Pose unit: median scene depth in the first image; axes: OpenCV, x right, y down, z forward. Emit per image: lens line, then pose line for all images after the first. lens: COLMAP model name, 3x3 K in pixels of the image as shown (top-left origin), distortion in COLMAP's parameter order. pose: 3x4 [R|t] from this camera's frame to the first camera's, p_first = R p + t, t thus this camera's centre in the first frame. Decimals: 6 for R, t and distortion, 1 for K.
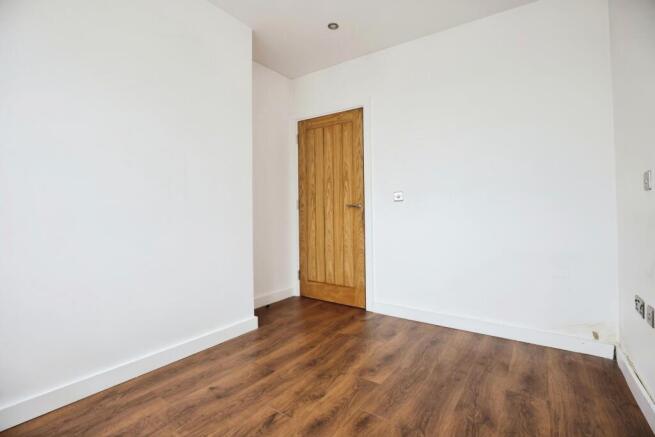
lens RADIAL K [[310.5, 0, 324.7], [0, 310.5, 222.3], [0, 0, 1]] dist [-0.017710, -0.000138]
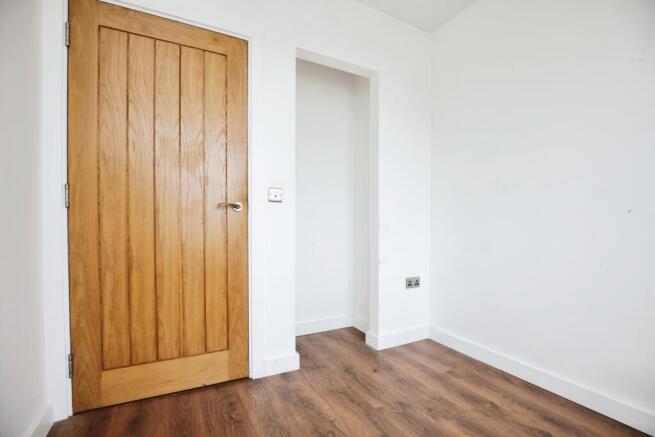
lens RADIAL K [[310.5, 0, 324.7], [0, 310.5, 222.3], [0, 0, 1]] dist [-0.017710, -0.000138]
pose [[0.459224, -0.009731, 0.888267, -0.334234], [0.018046, 0.999836, 0.001624, -0.019981], [-0.888137, 0.015284, 0.459324, 0.572834]]
